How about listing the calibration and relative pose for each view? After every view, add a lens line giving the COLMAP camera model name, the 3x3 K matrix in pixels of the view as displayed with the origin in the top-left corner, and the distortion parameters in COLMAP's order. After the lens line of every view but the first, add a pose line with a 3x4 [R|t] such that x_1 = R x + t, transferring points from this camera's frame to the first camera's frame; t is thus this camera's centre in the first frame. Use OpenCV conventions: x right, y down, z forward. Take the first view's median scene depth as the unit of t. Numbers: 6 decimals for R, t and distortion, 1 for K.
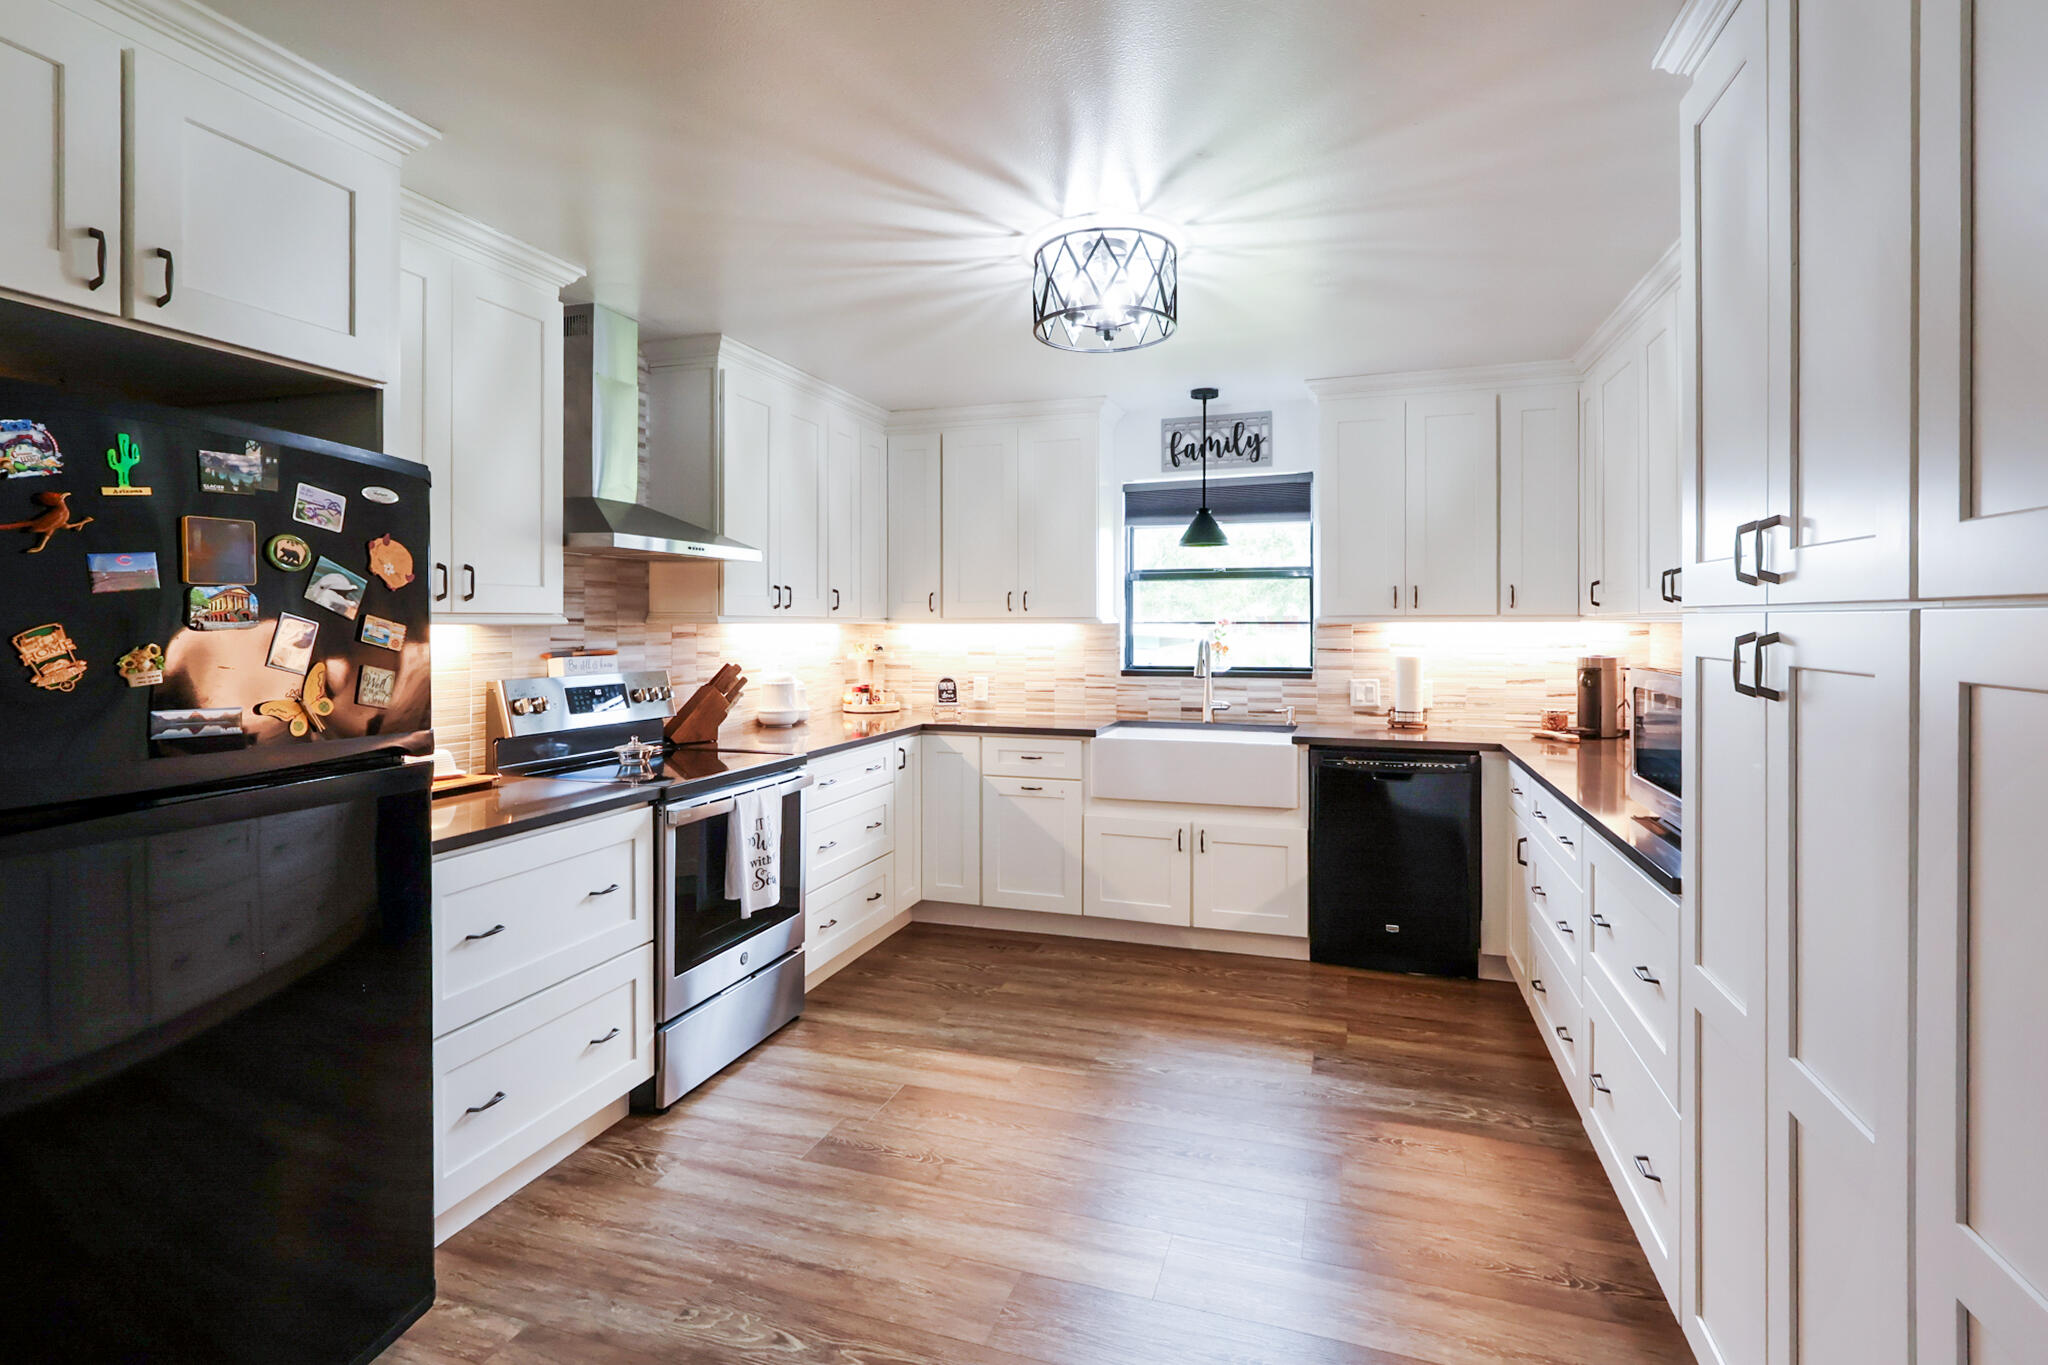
lens RADIAL K [[1008.7, 0, 1006.0], [0, 1008.7, 622.1], [0, 0, 1]] dist [0.000504, 0.001241]
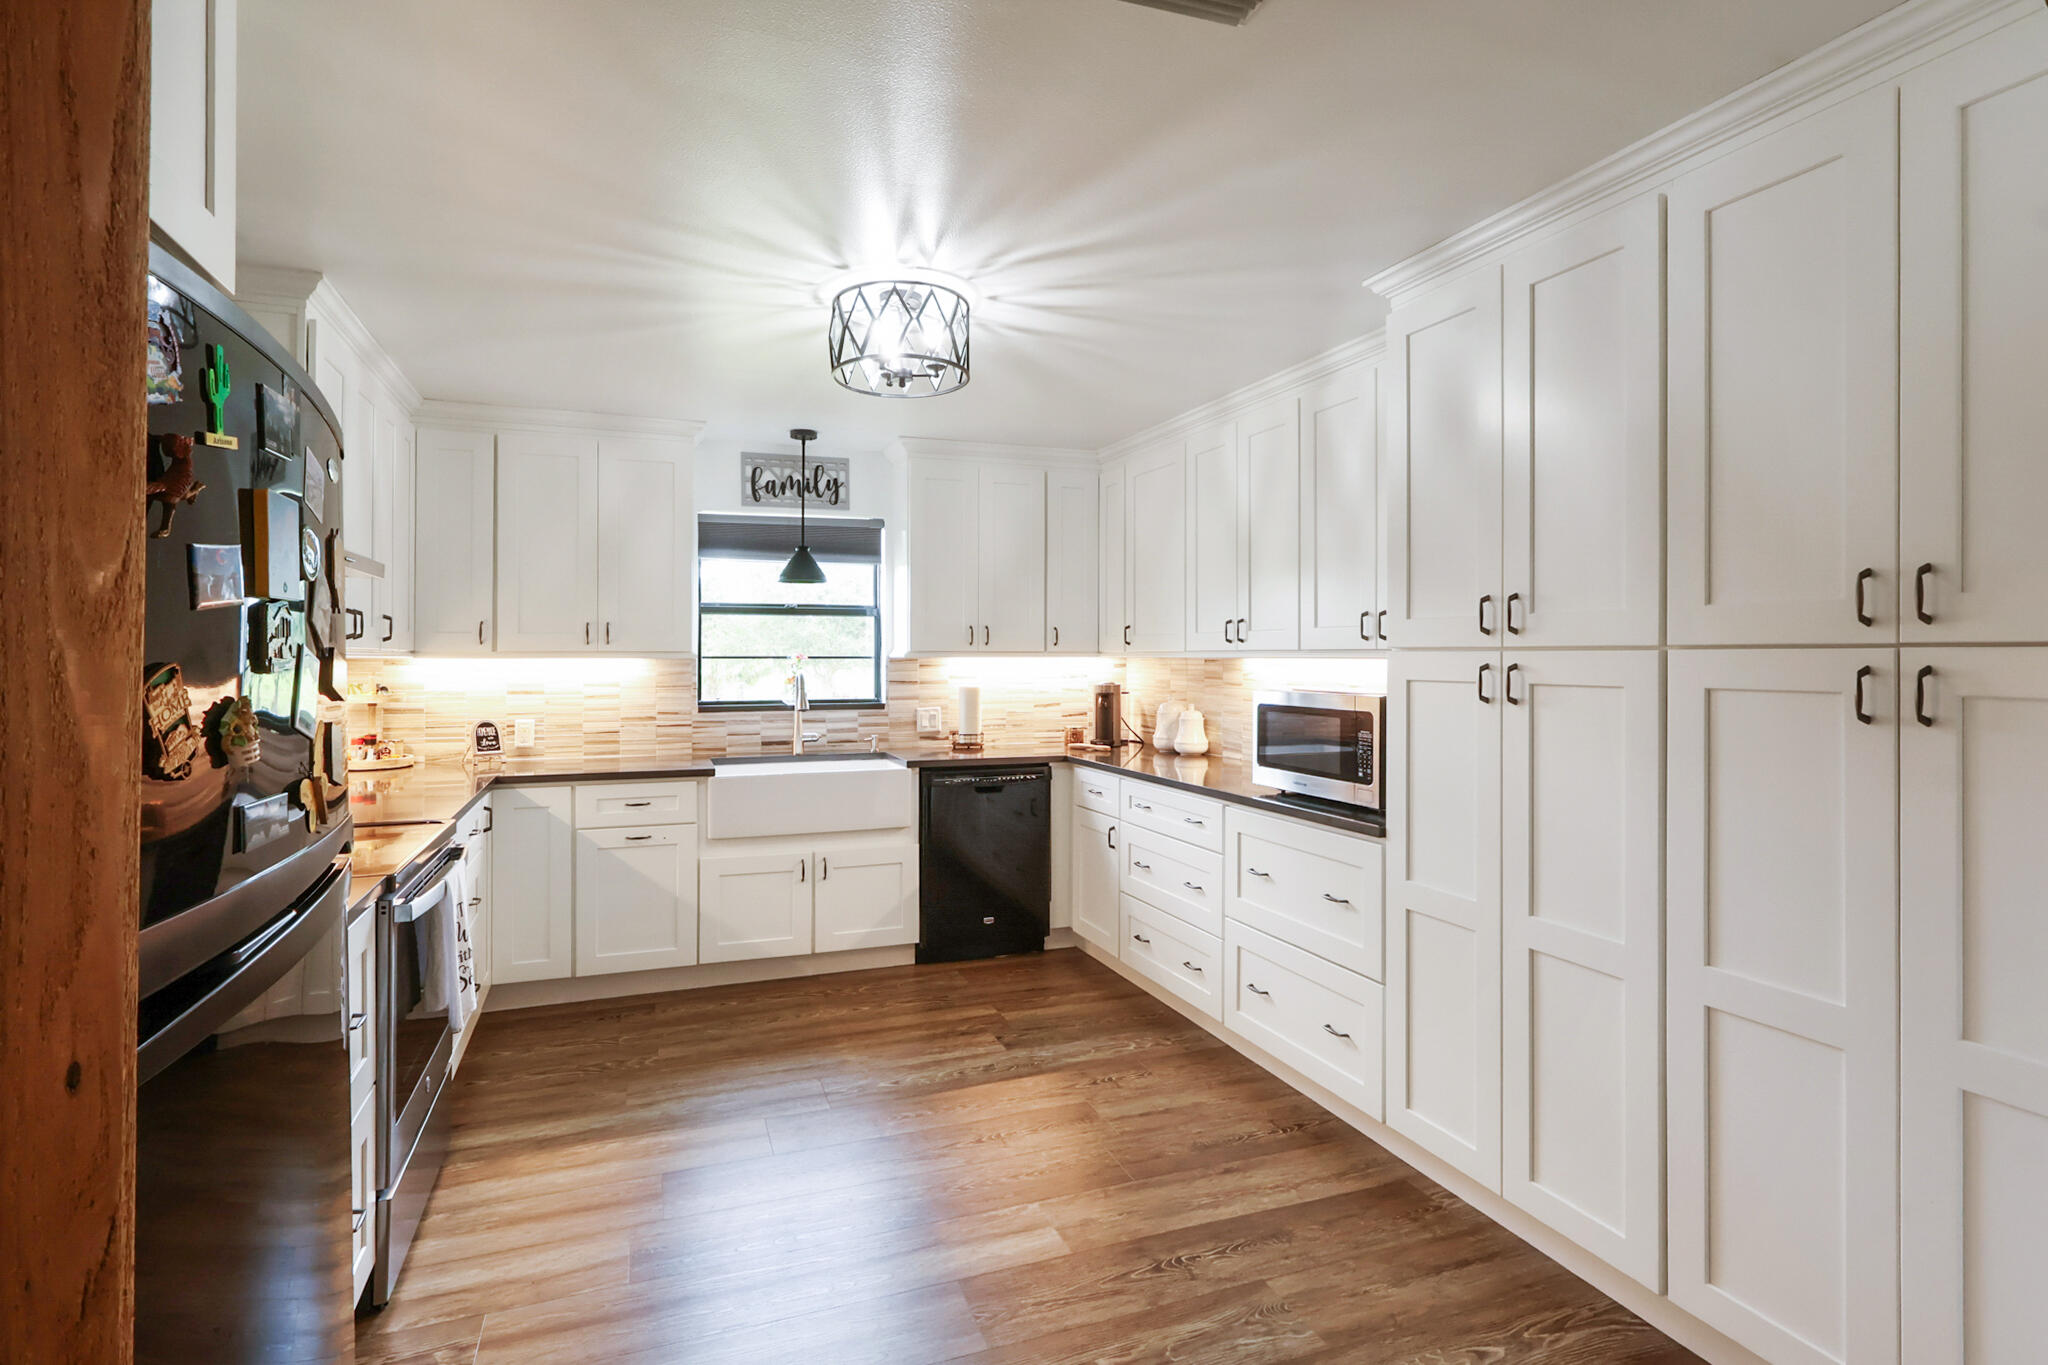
lens RADIAL K [[1008.7, 0, 1007.5], [0, 1008.7, 648.8], [0, 0, 1]] dist [0.000504, 0.001241]
pose [[0.772414, 0.006270, 0.635089, -0.328153], [-0.001366, 0.999965, -0.008210, 0.000061], [-0.635118, 0.005474, 0.772396, 0.083998]]
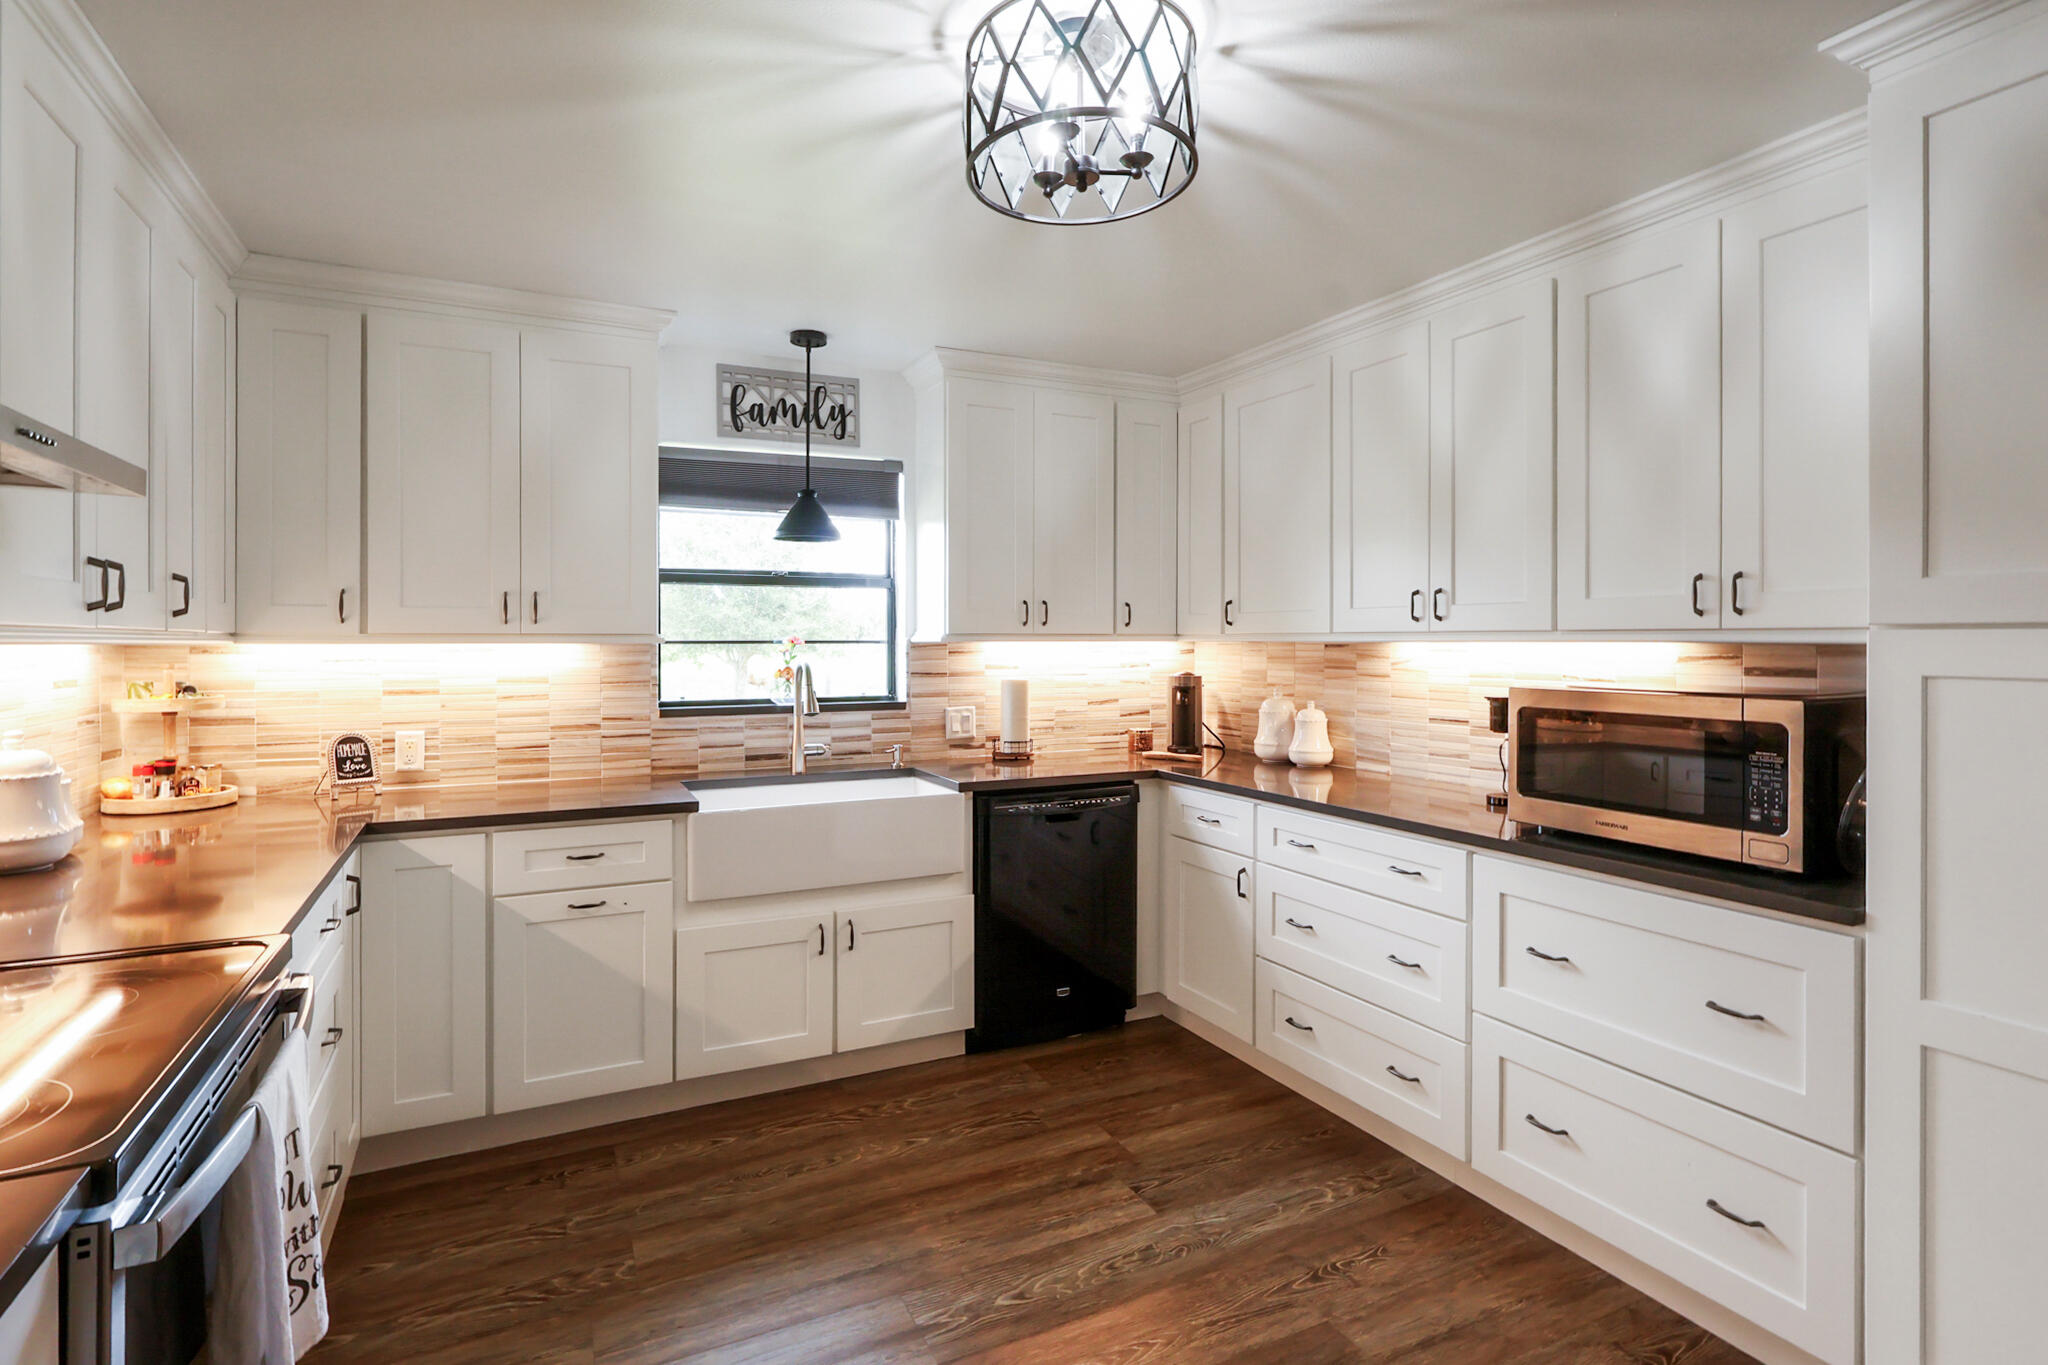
lens RADIAL K [[1008.7, 0, 1011.9], [0, 1008.7, 639.8], [0, 0, 1]] dist [0.000504, 0.001241]
pose [[0.705071, 0.001662, 0.709135, -0.257361], [0.000042, 0.999997, -0.002386, 0.001041], [-0.709137, 0.001712, 0.705069, 0.401656]]
